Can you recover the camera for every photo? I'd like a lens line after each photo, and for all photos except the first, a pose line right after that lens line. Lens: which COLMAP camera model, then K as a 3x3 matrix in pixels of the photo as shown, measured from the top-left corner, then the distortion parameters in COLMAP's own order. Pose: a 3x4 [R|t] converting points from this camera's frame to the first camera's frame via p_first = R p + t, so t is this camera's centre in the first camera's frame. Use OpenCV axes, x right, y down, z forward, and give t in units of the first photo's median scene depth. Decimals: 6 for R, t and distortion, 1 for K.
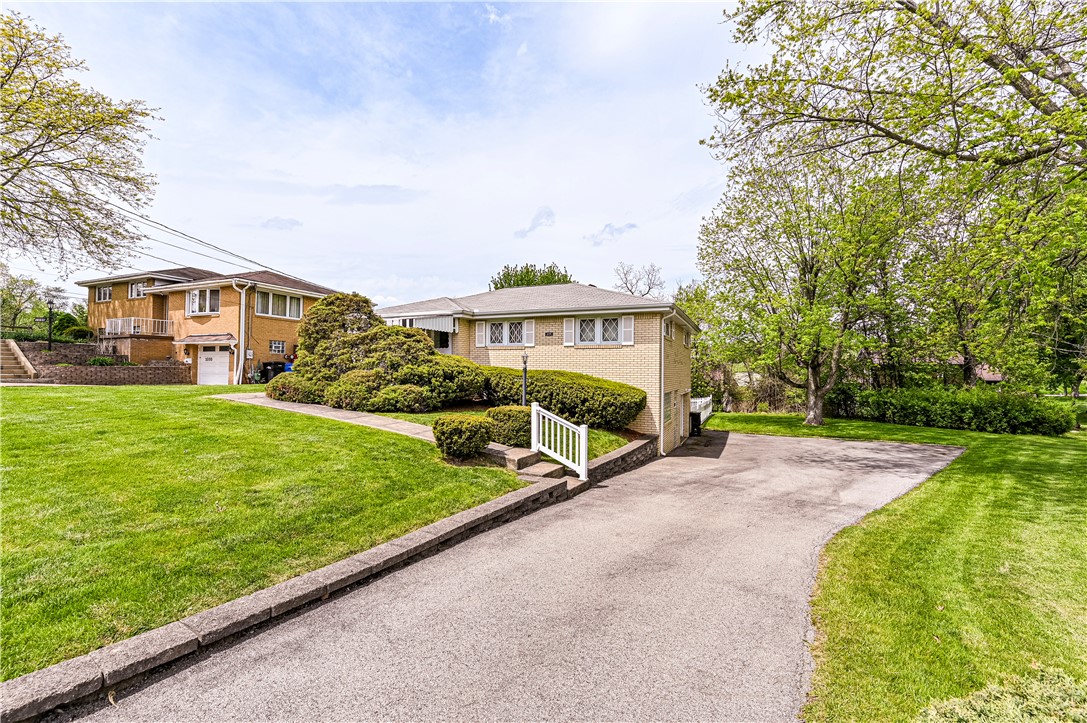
lens RADIAL K [[453.2, 0, 543.5], [0, 453.2, 361.5], [0, 0, 1]] dist [0.001155, 0.000158]
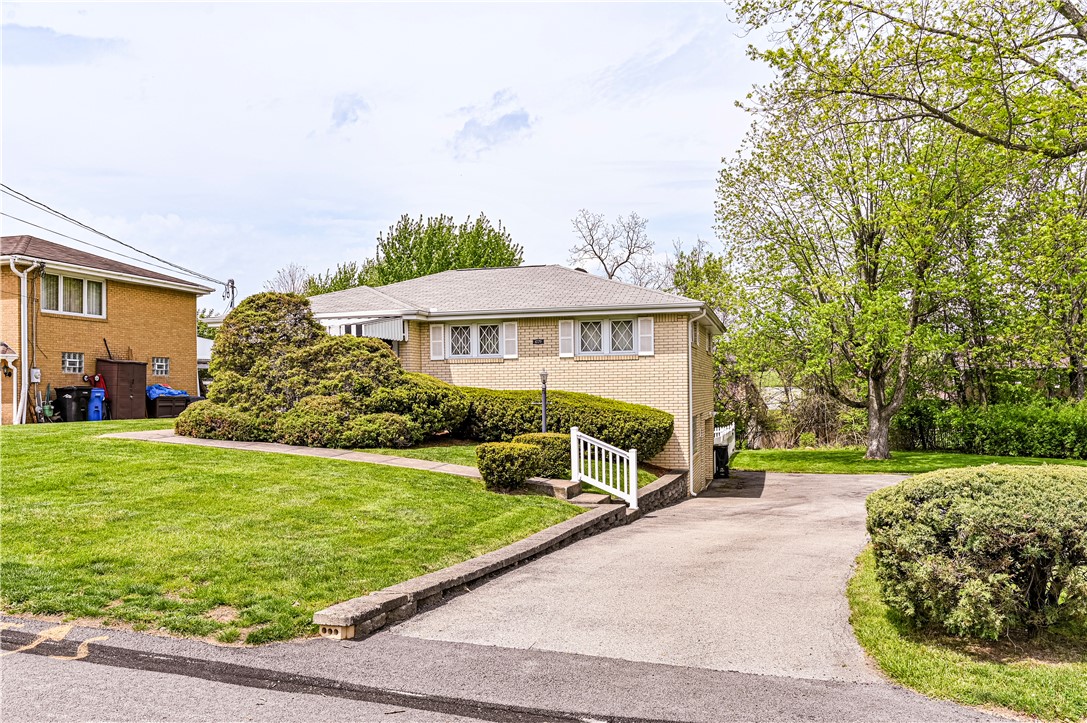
lens RADIAL K [[818.9, 0, 547.2], [0, 818.9, 386.6], [0, 0, 1]] dist [0.001974, -0.000746]
pose [[0.988948, -0.021610, 0.146682, -0.175254], [0.019252, 0.999662, 0.017473, -0.010448], [-0.147010, -0.014456, 0.989029, -0.332559]]
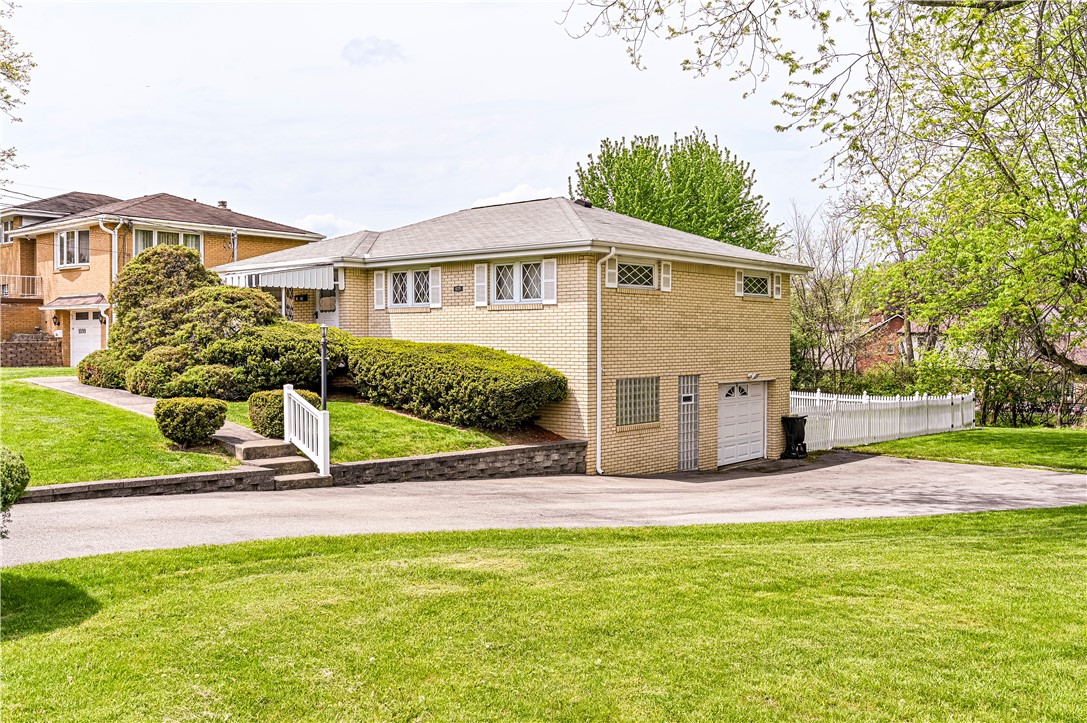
lens RADIAL K [[954.7, 0, 508.4], [0, 954.7, 359.7], [0, 0, 1]] dist [0.005695, -0.001780]
pose [[0.953018, -0.003744, -0.302892, 0.514985], [0.015651, 0.999197, 0.036894, -0.007645], [0.302510, -0.039901, 0.952311, -0.311238]]
